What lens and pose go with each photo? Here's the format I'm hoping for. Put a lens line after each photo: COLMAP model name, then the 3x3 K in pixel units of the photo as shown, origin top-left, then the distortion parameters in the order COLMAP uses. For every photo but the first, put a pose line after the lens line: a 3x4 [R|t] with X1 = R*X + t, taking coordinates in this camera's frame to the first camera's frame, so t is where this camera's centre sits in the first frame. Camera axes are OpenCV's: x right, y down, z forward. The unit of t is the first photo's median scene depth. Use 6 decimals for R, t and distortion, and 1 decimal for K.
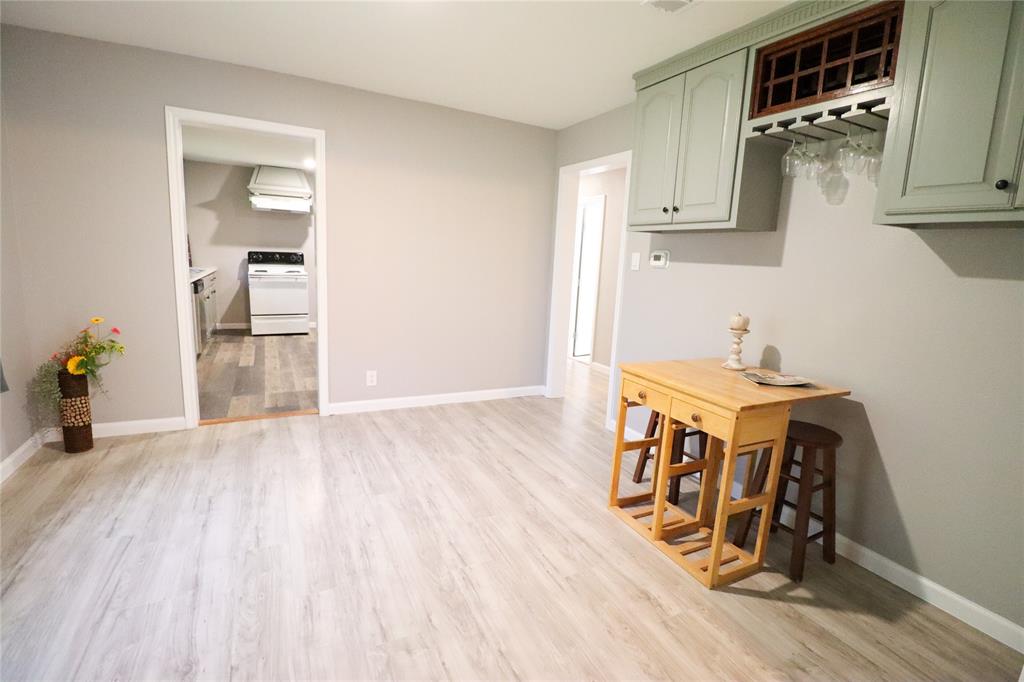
lens RADIAL K [[492.5, 0, 512.0], [0, 492.5, 341.0], [0, 0, 1]] dist [0.000883, 0.000051]
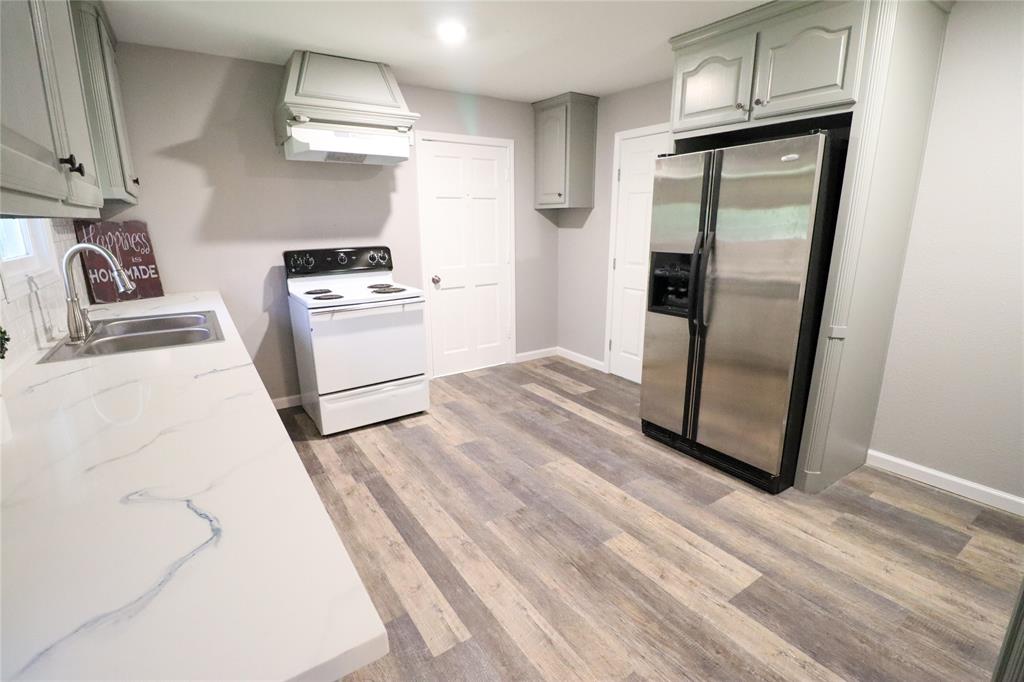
lens RADIAL K [[492.5, 0, 512.0], [0, 492.5, 341.0], [0, 0, 1]] dist [0.000883, 0.000051]
pose [[0.990686, -0.078830, 0.111025, -0.383481], [0.071058, 0.994848, 0.072309, -0.116301], [-0.116153, -0.063746, 0.991184, 0.511499]]
